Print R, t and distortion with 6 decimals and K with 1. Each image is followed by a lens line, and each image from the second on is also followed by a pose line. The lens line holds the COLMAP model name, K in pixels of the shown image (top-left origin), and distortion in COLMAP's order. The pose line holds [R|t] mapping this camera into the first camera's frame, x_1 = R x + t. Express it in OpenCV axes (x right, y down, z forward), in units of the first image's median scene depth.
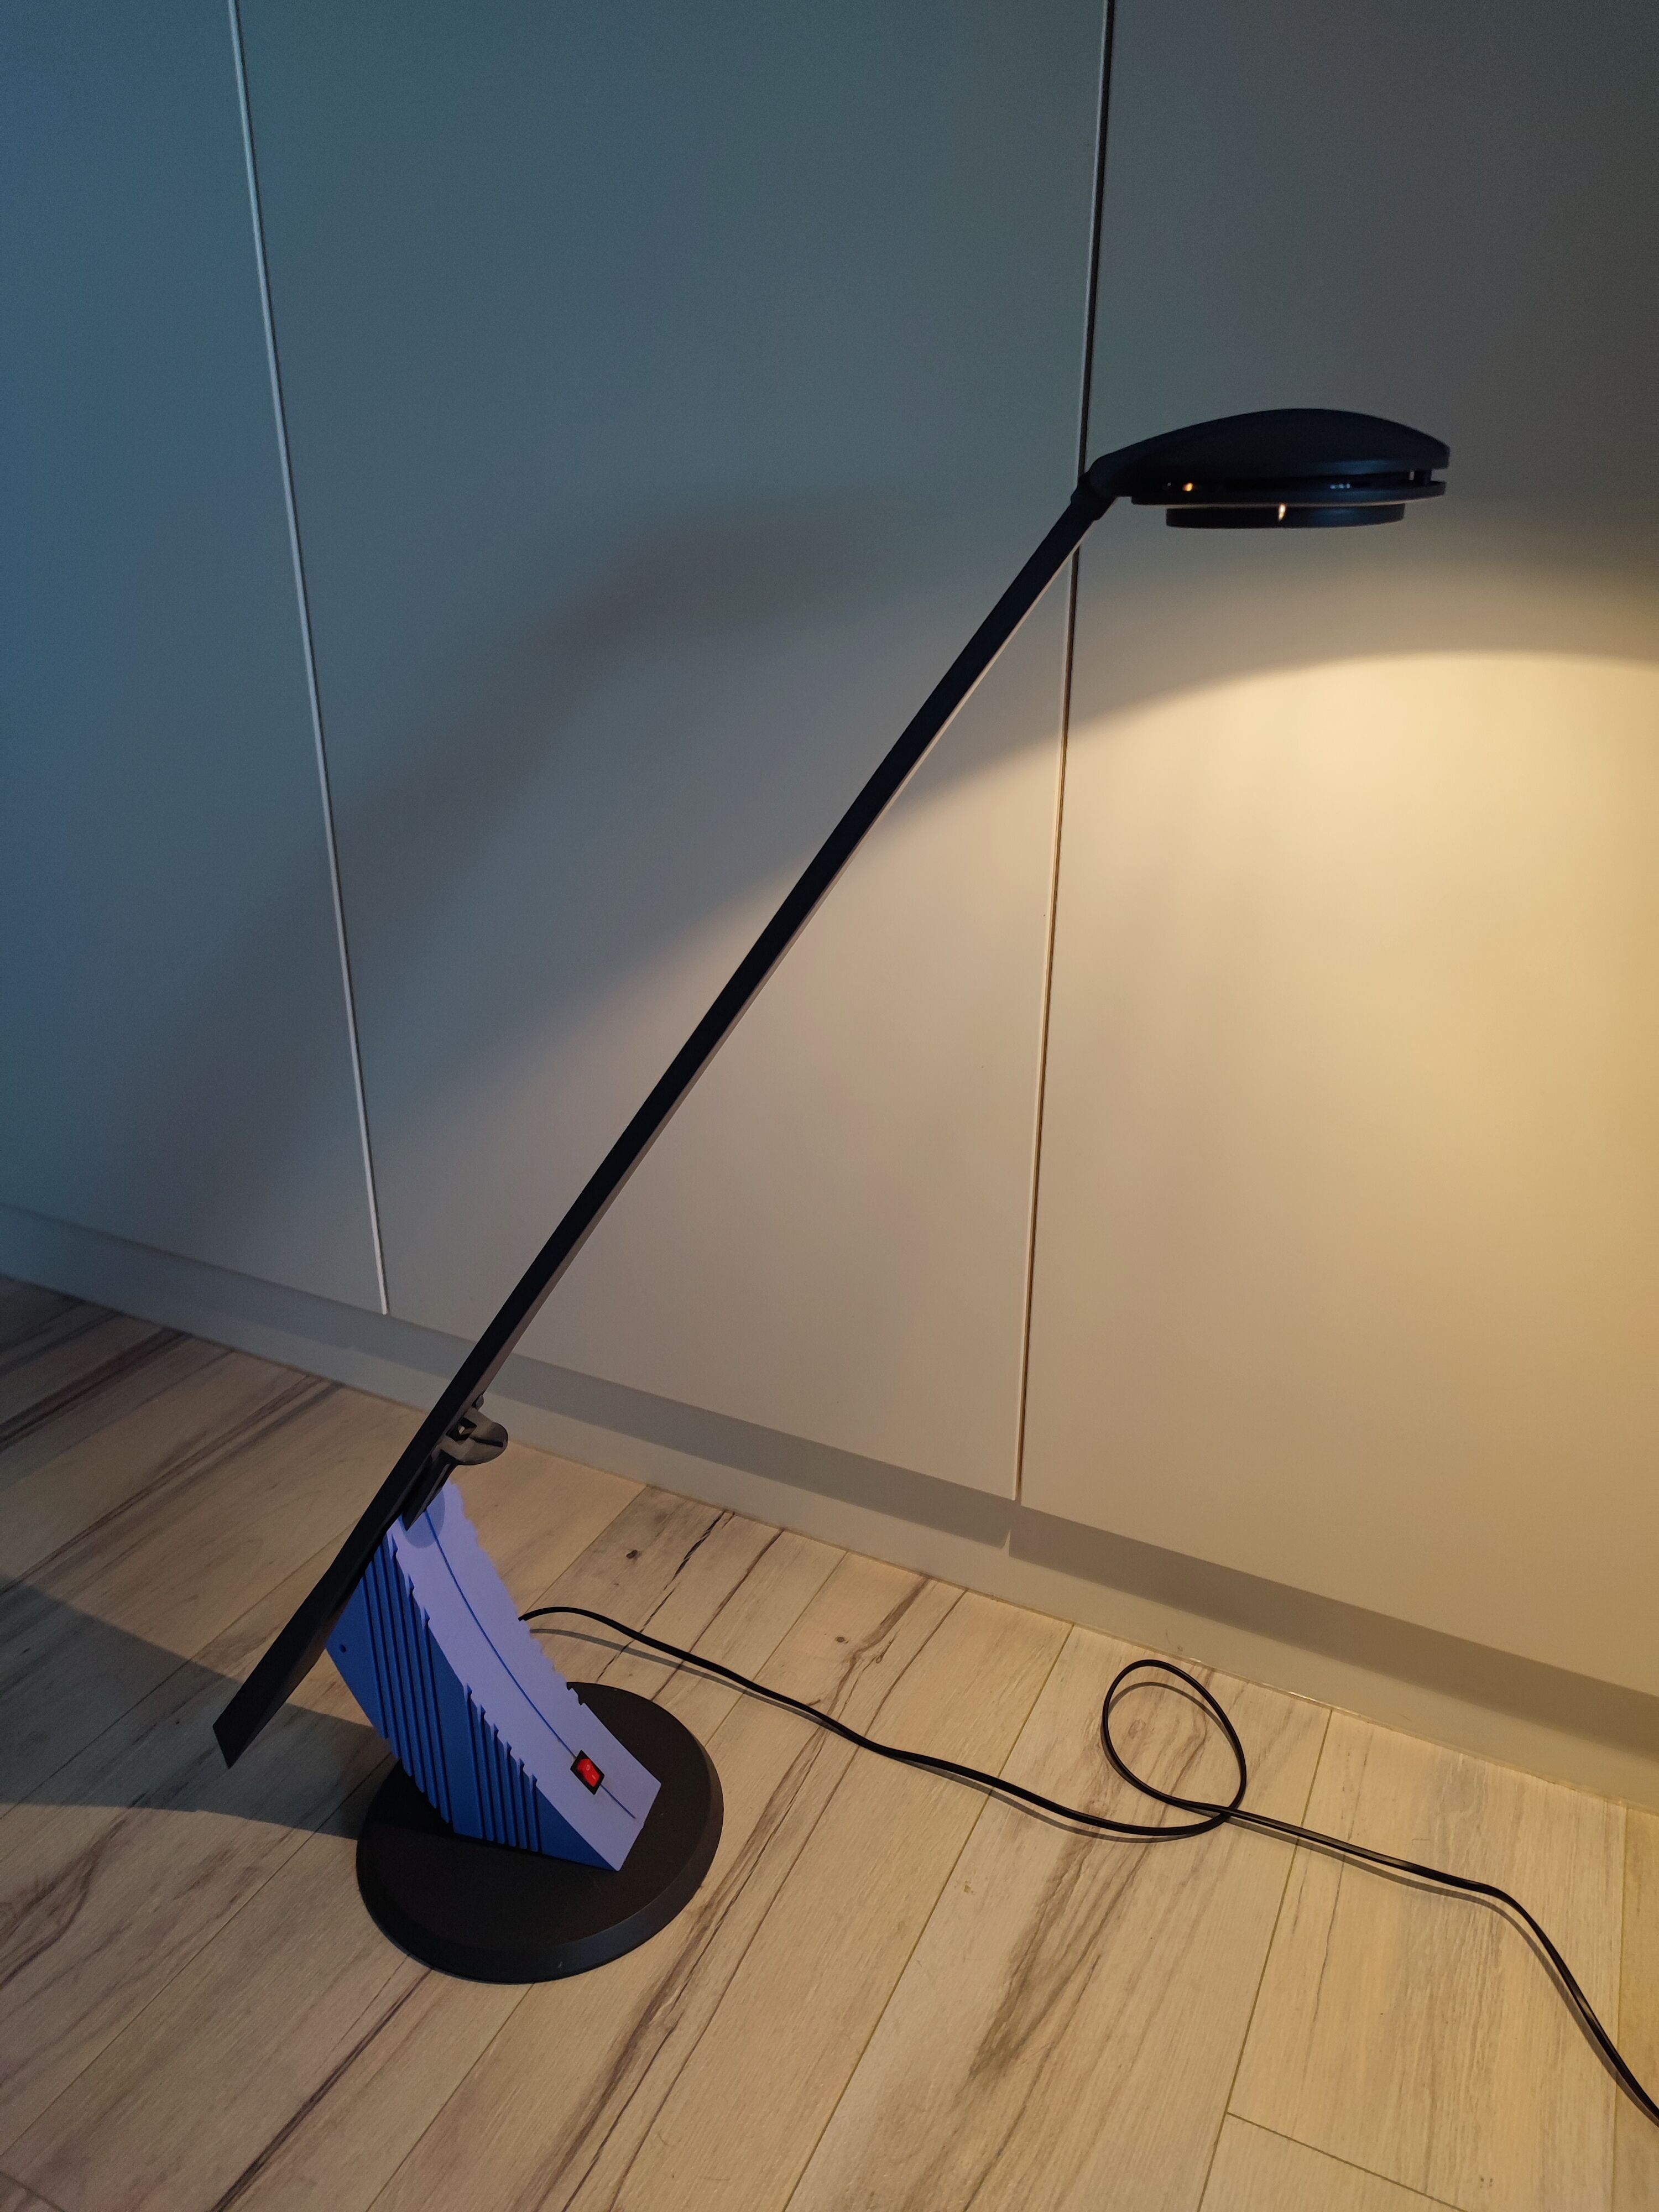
lens RADIAL K [[1612.9, 0, 821.1], [0, 1612.9, 1107.5], [0, 0, 1]] dist [0.039439, -0.058394]
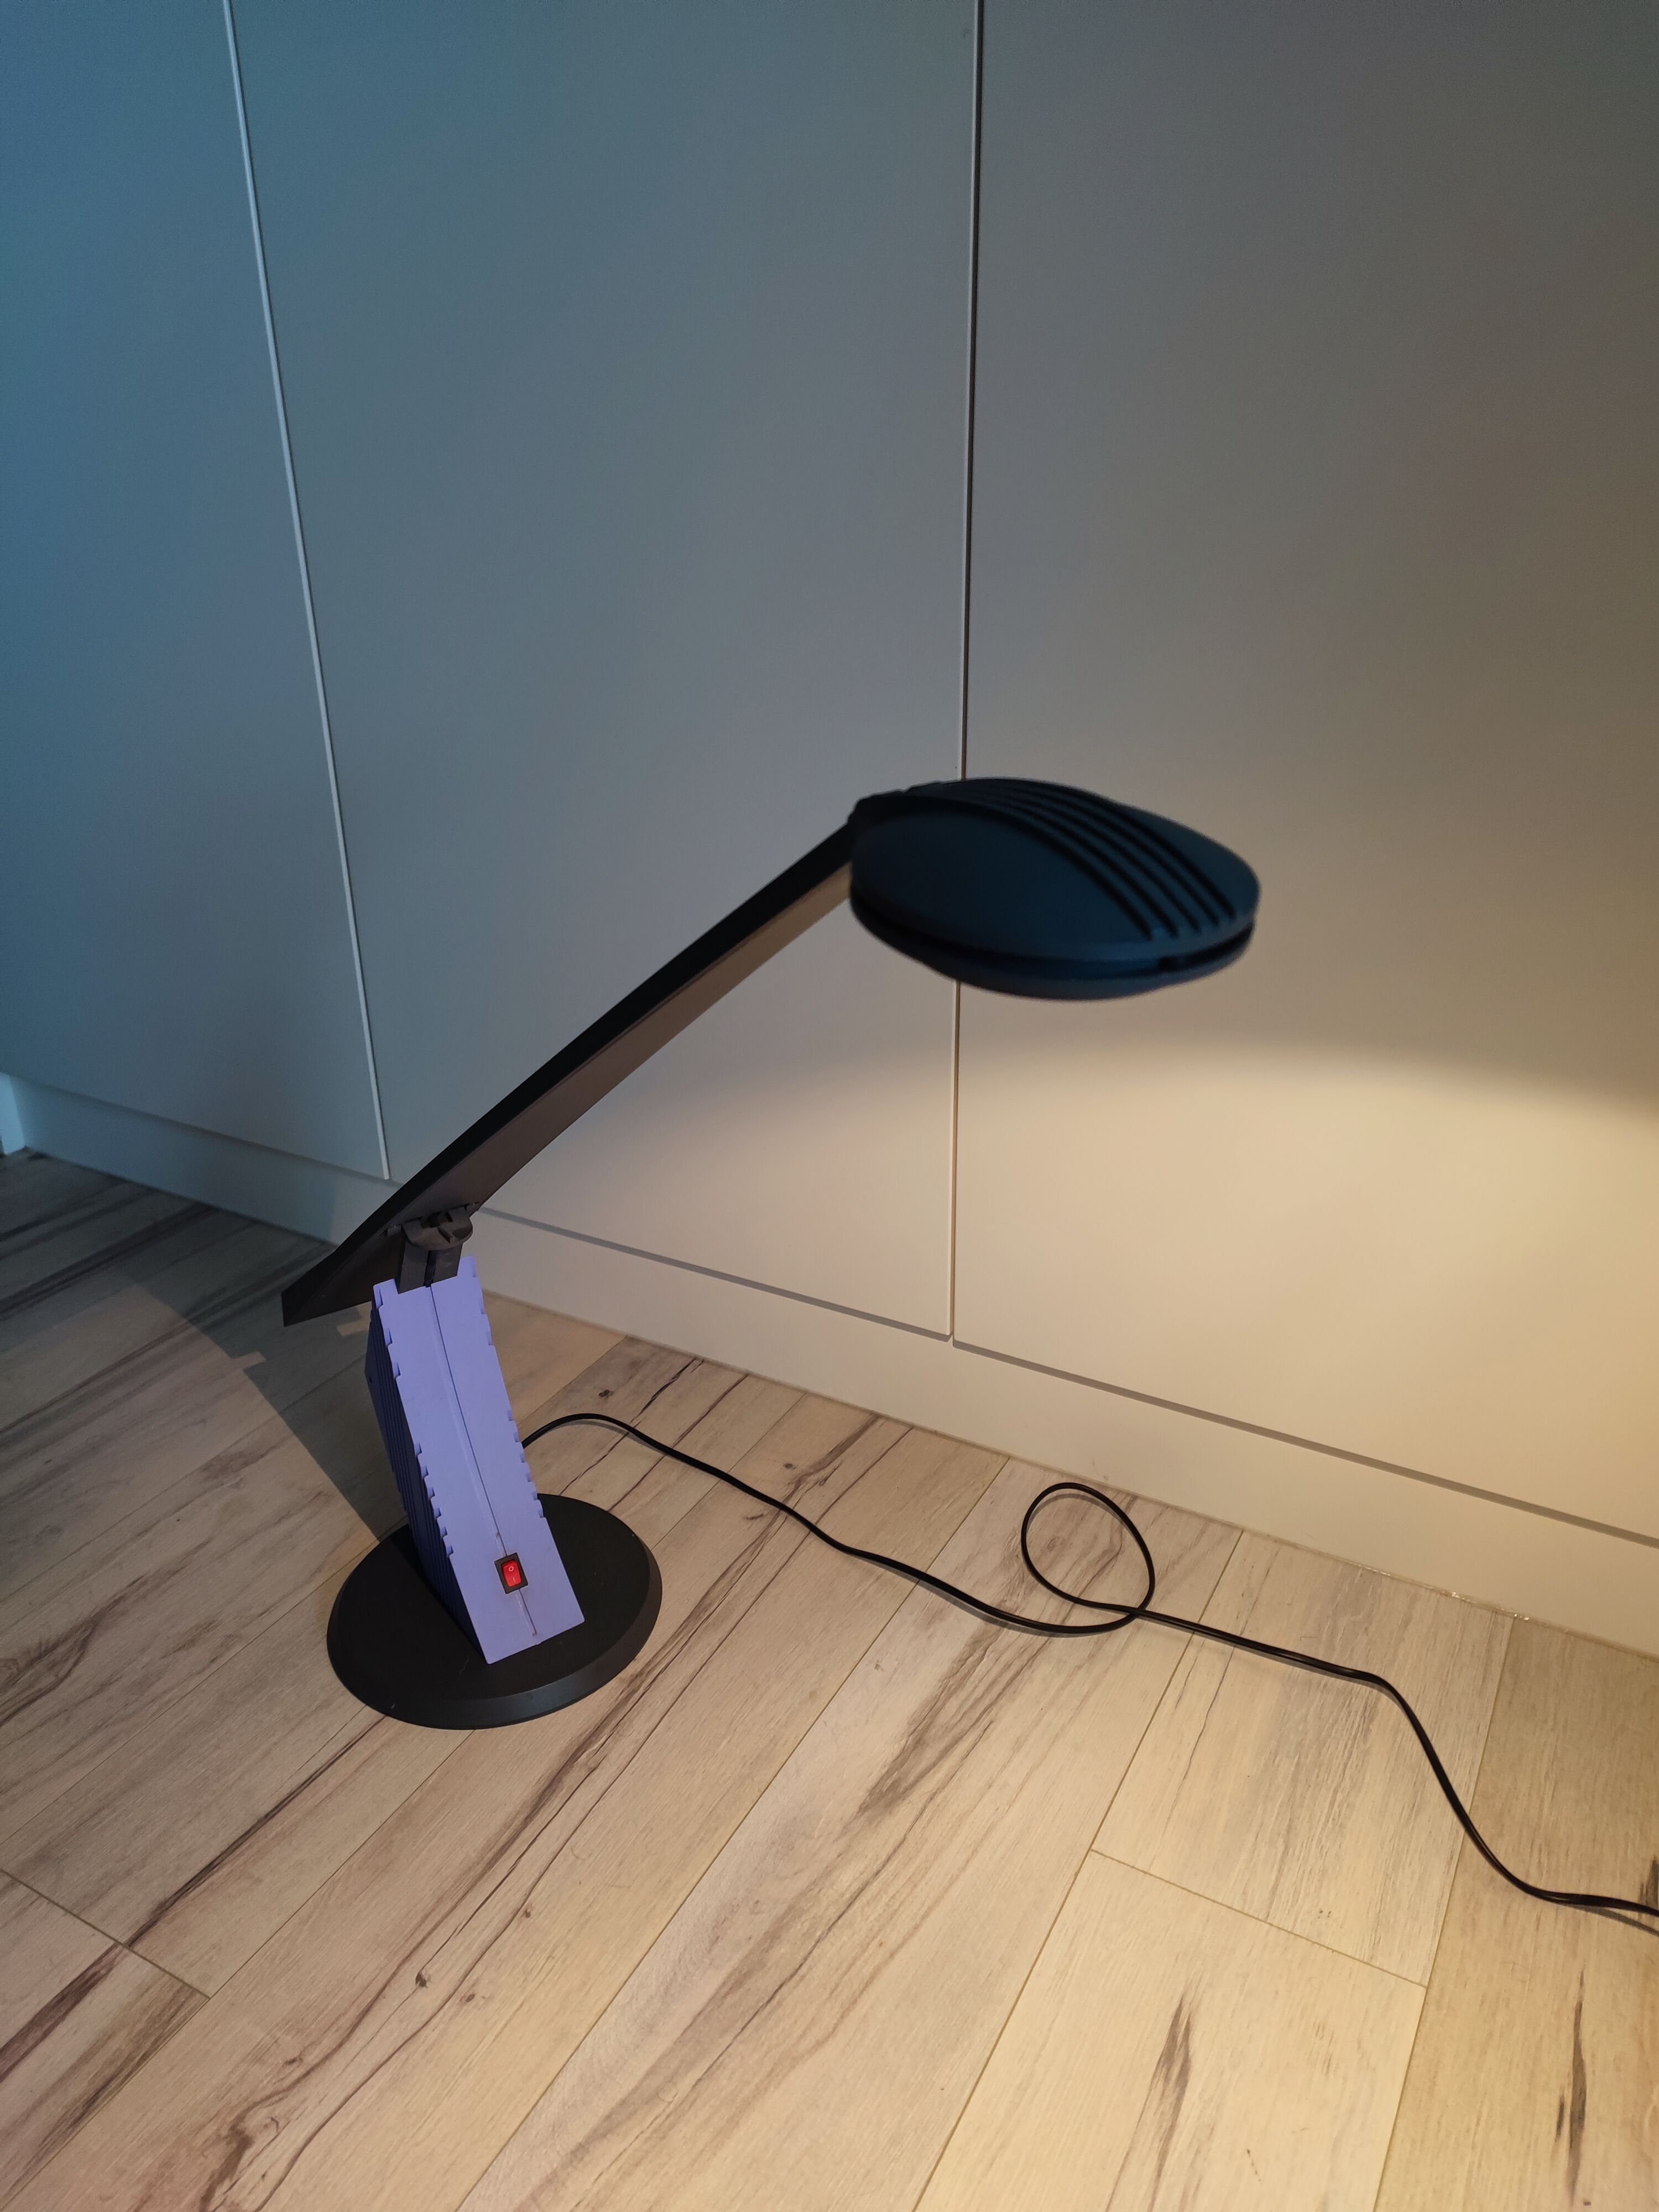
lens RADIAL K [[1612.9, 0, 831.2], [0, 1612.9, 1111.6], [0, 0, 1]] dist [0.039439, -0.058394]
pose [[0.998660, 0.005355, -0.051478, 0.112486], [-0.004800, 0.999929, 0.010905, 0.098556], [0.051532, -0.010643, 0.998615, -0.079096]]
